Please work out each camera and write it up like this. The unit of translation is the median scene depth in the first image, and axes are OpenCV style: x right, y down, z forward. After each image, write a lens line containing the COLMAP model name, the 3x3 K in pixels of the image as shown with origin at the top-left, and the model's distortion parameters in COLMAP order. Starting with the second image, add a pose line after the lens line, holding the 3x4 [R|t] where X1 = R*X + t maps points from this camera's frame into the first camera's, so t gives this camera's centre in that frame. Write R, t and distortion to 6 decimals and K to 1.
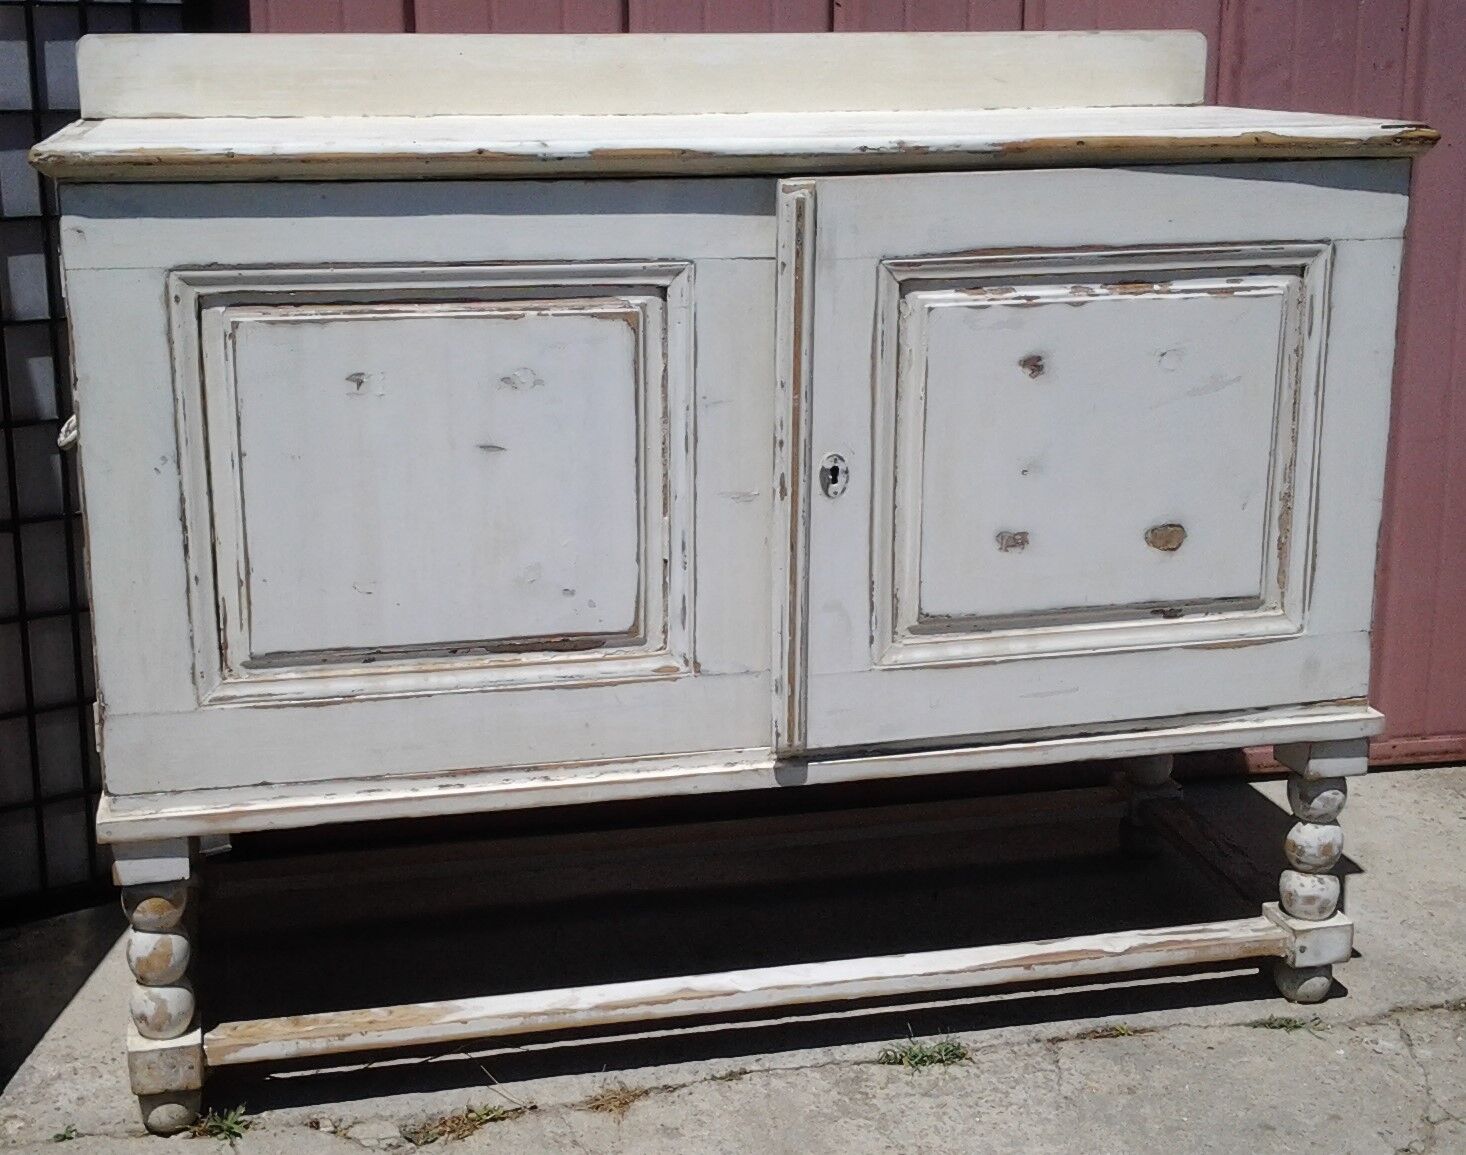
lens RADIAL K [[2076.3, 0, 683.8], [0, 2076.3, 572.7], [0, 0, 1]] dist [0.180028, -0.634769]
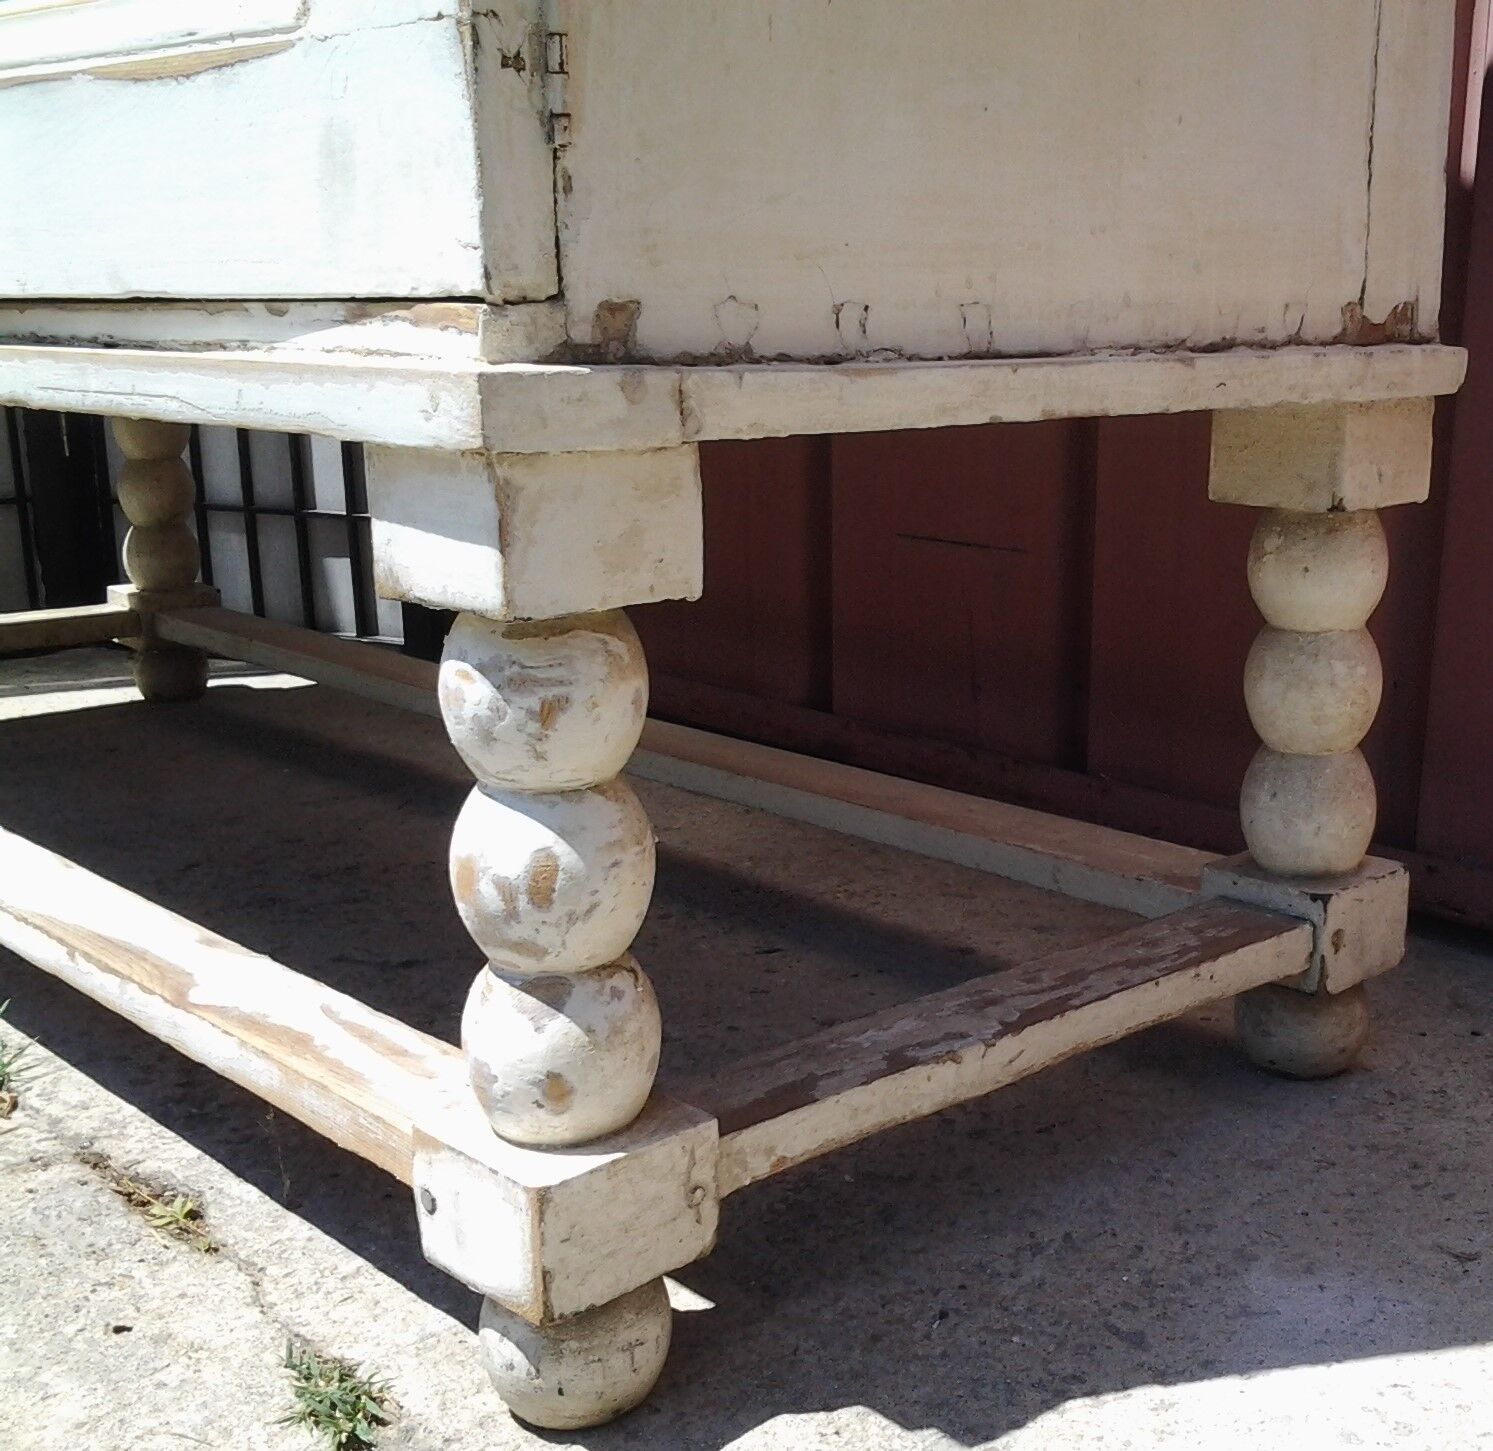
lens RADIAL K [[2003.7, 0, 1050.3], [0, 2003.7, 754.0], [0, 0, 1]] dist [0.072492, -0.196745]
pose [[0.556115, 0.195620, -0.807755, 0.637830], [-0.224111, 0.971199, 0.080909, 0.086185], [0.800319, 0.136032, 0.583940, 1.020069]]
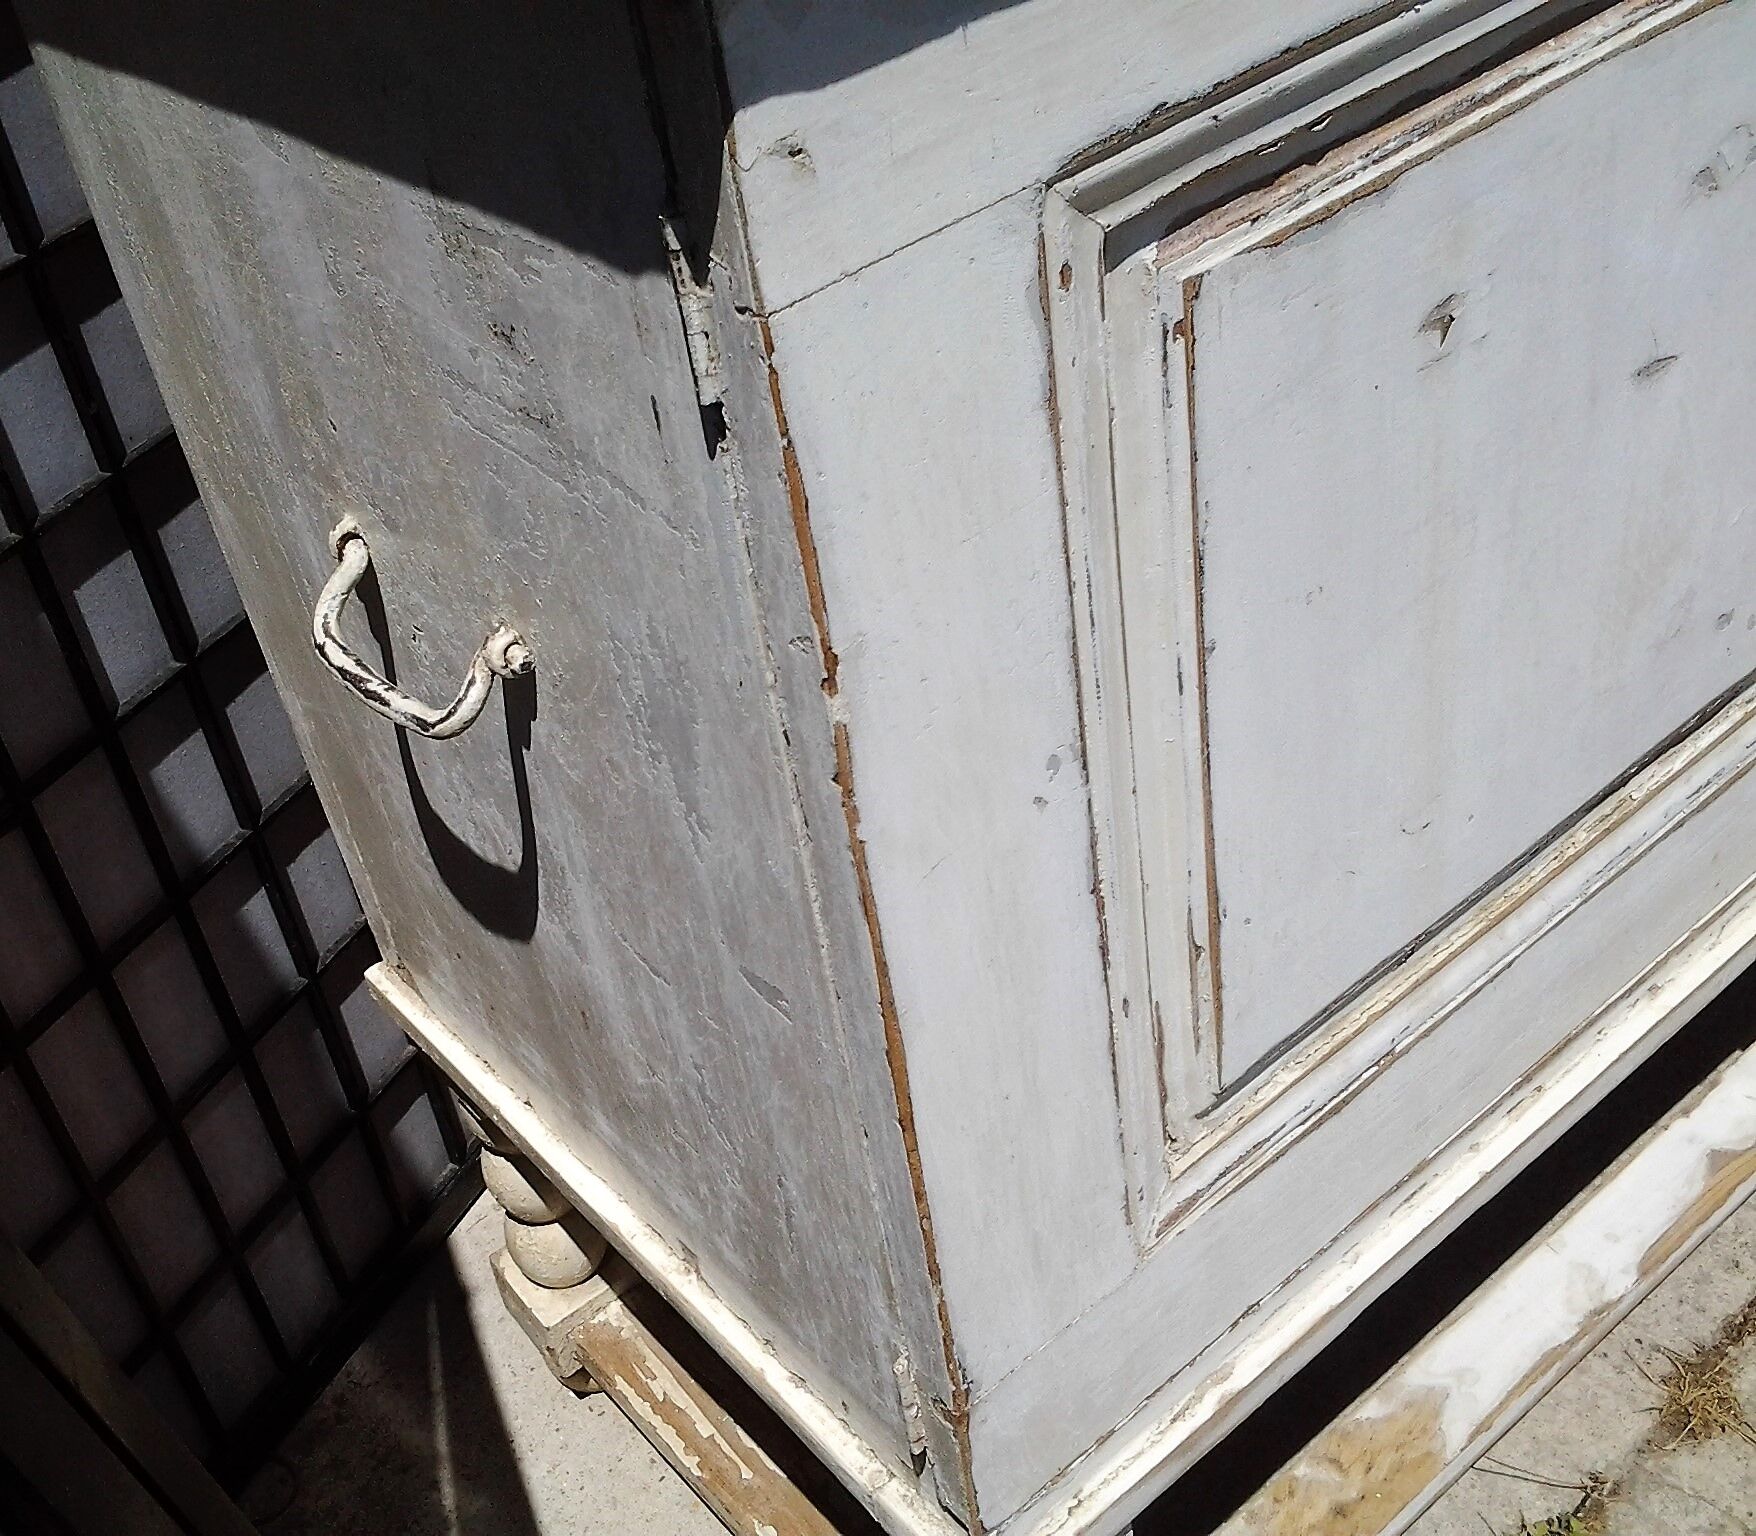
lens RADIAL K [[2057.7, 0, 765.5], [0, 2057.7, 764.0], [0, 0, 1]] dist [0.013989, -0.010448]
pose [[0.892208, -0.373609, 0.253734, -0.344576], [0.263873, 0.887197, 0.378488, -0.173367], [-0.366518, -0.270736, 0.890149, 0.690255]]
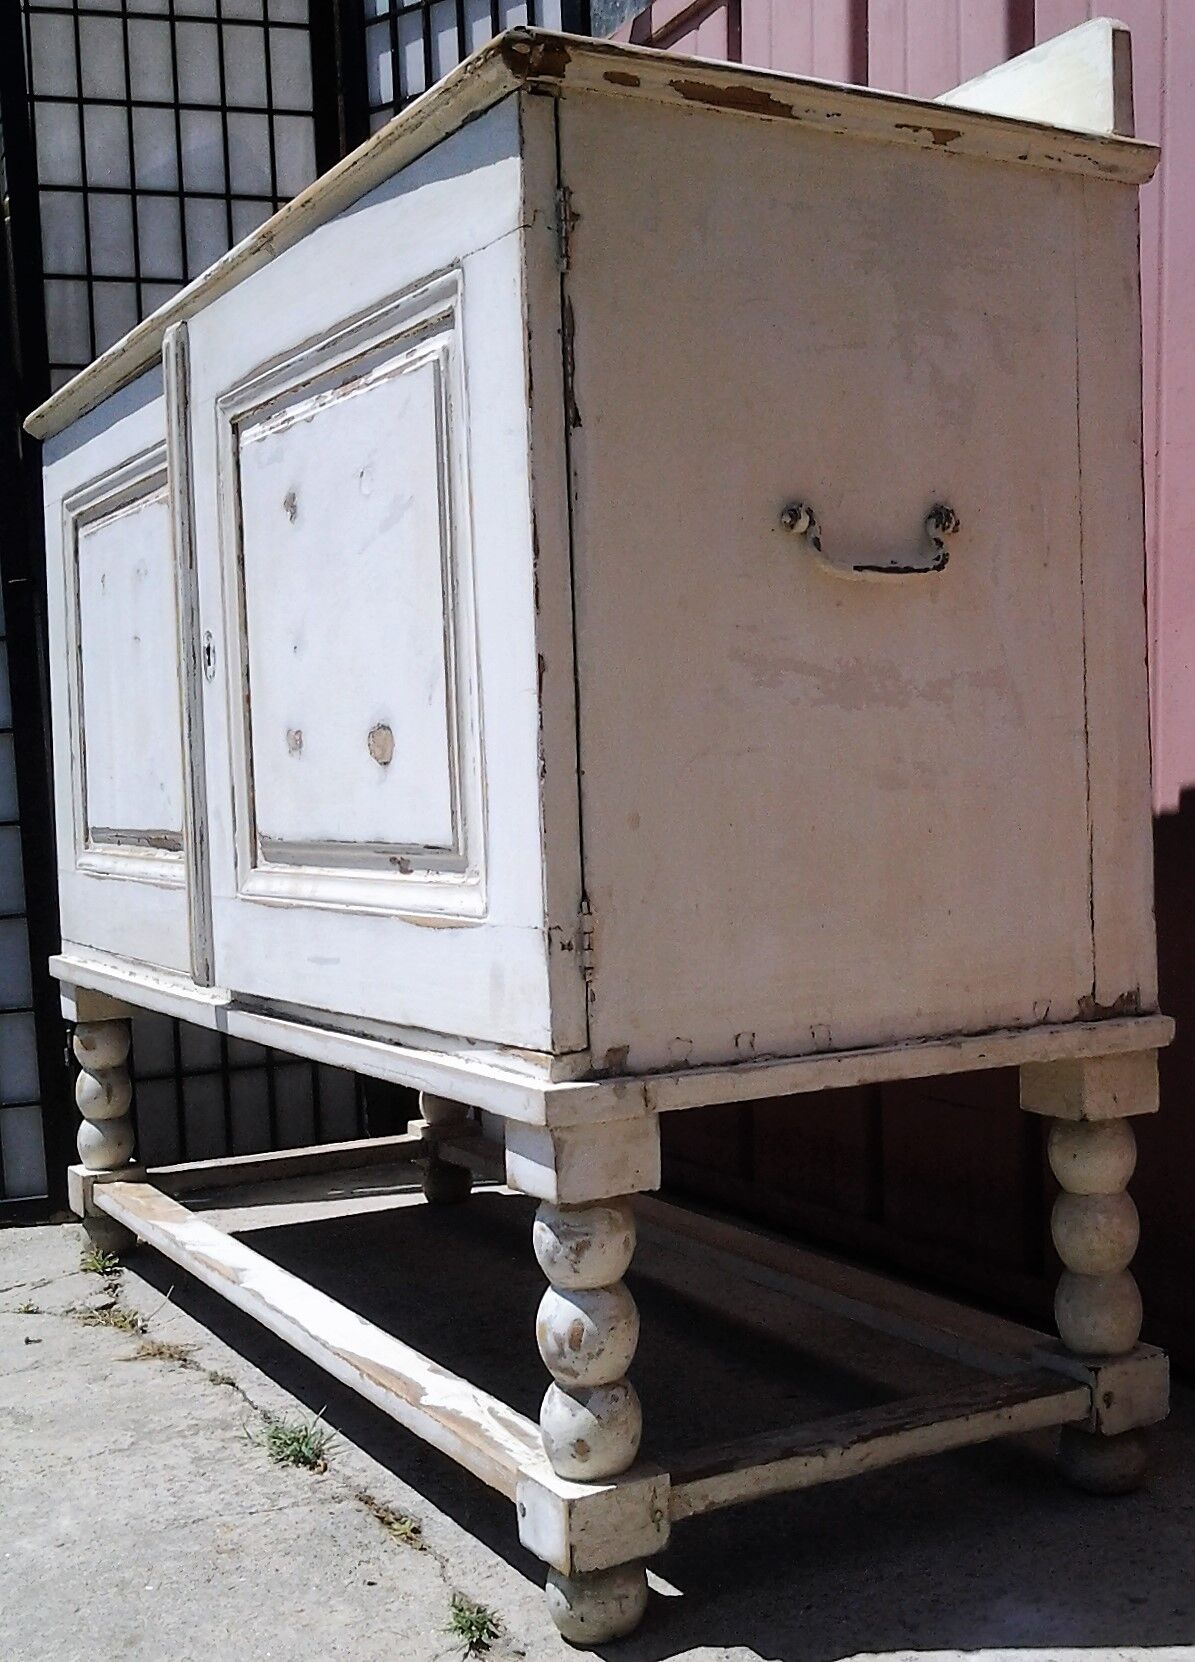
lens RADIAL K [[1990.0, 0, 760.4], [0, 1990.0, 831.4], [0, 0, 1]] dist [0.116416, -0.341498]
pose [[0.314224, 0.017848, -0.949181, 0.935572], [-0.213104, 0.975634, -0.052202, 0.019137], [0.925121, 0.218678, 0.310371, 0.970888]]
